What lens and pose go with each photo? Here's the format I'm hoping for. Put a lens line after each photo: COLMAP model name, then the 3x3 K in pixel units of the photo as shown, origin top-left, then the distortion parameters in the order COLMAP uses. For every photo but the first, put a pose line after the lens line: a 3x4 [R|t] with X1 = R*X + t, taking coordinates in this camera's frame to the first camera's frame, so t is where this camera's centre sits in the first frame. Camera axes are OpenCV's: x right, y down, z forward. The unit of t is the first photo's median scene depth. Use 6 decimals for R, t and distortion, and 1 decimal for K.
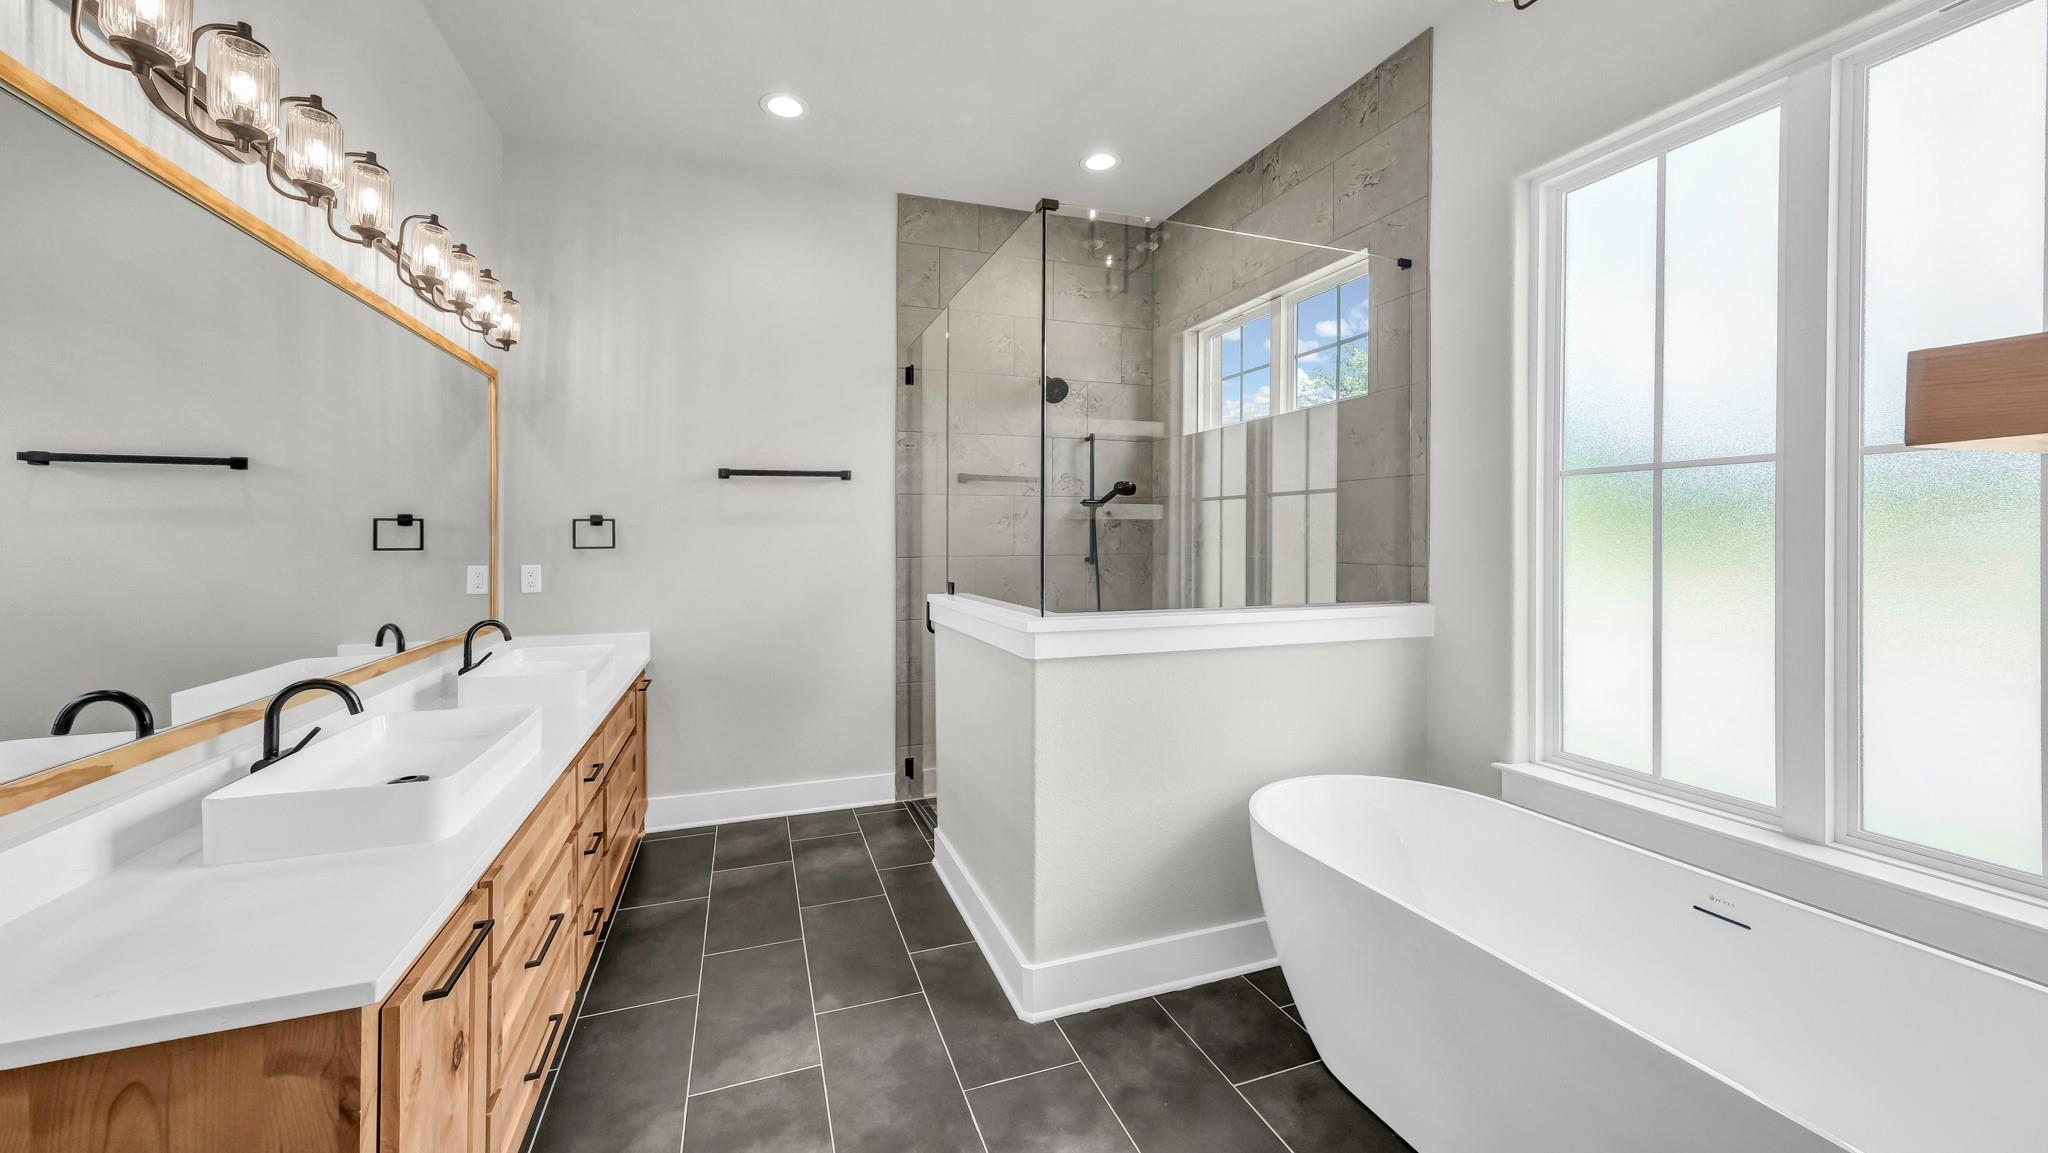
lens RADIAL K [[746.2, 0, 1010.0], [0, 746.2, 539.3], [0, 0, 1]] dist [0.000016, 0.000051]
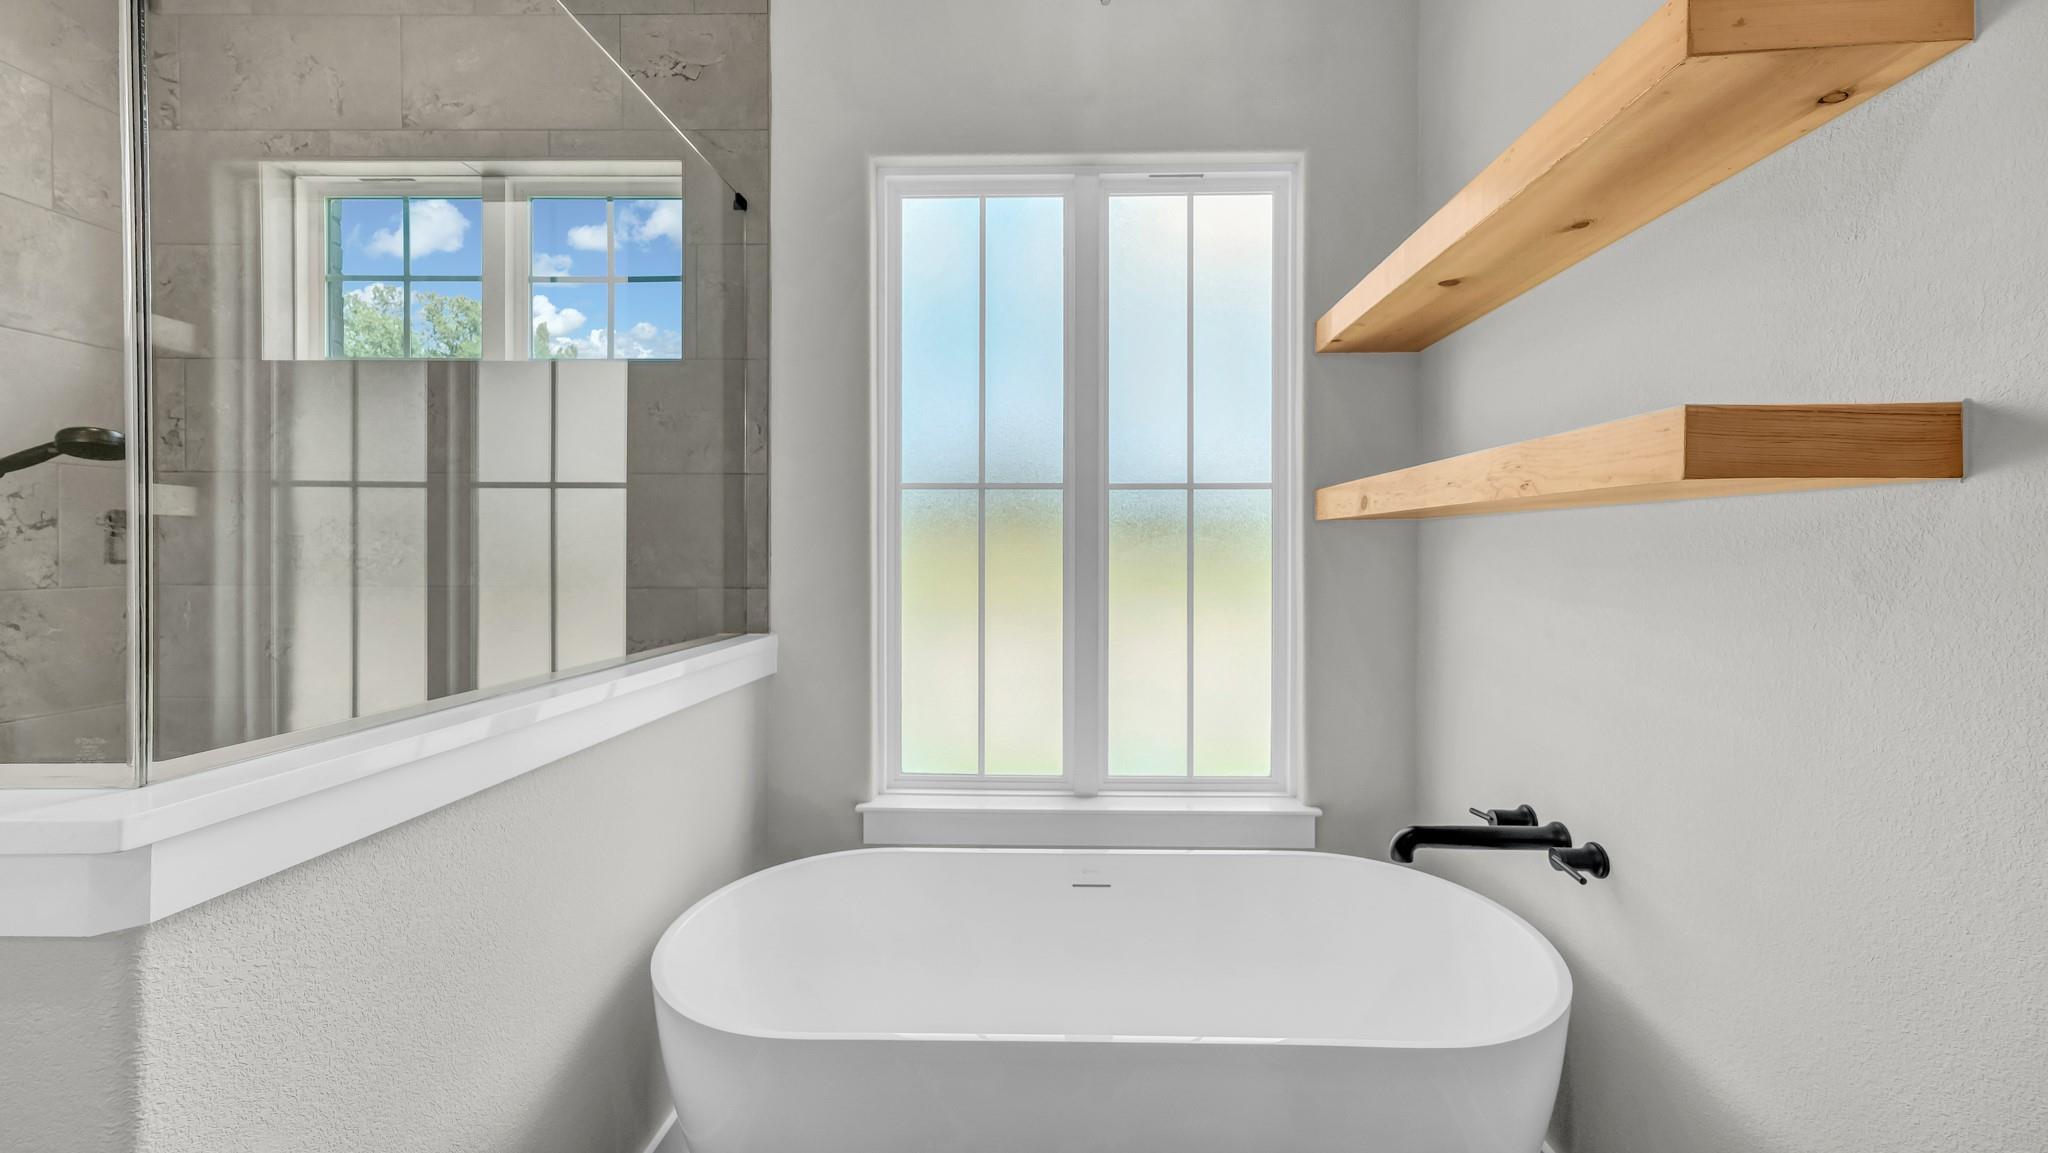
lens RADIAL K [[779.6, 0, 1025.3], [0, 779.6, 551.5], [0, 0, 1]] dist [0.019353, 0.000378]
pose [[0.382563, -0.002055, 0.923927, -0.114273], [0.001203, 0.999998, 0.001726, -0.004334], [-0.923929, 0.000452, 0.382564, 0.395578]]
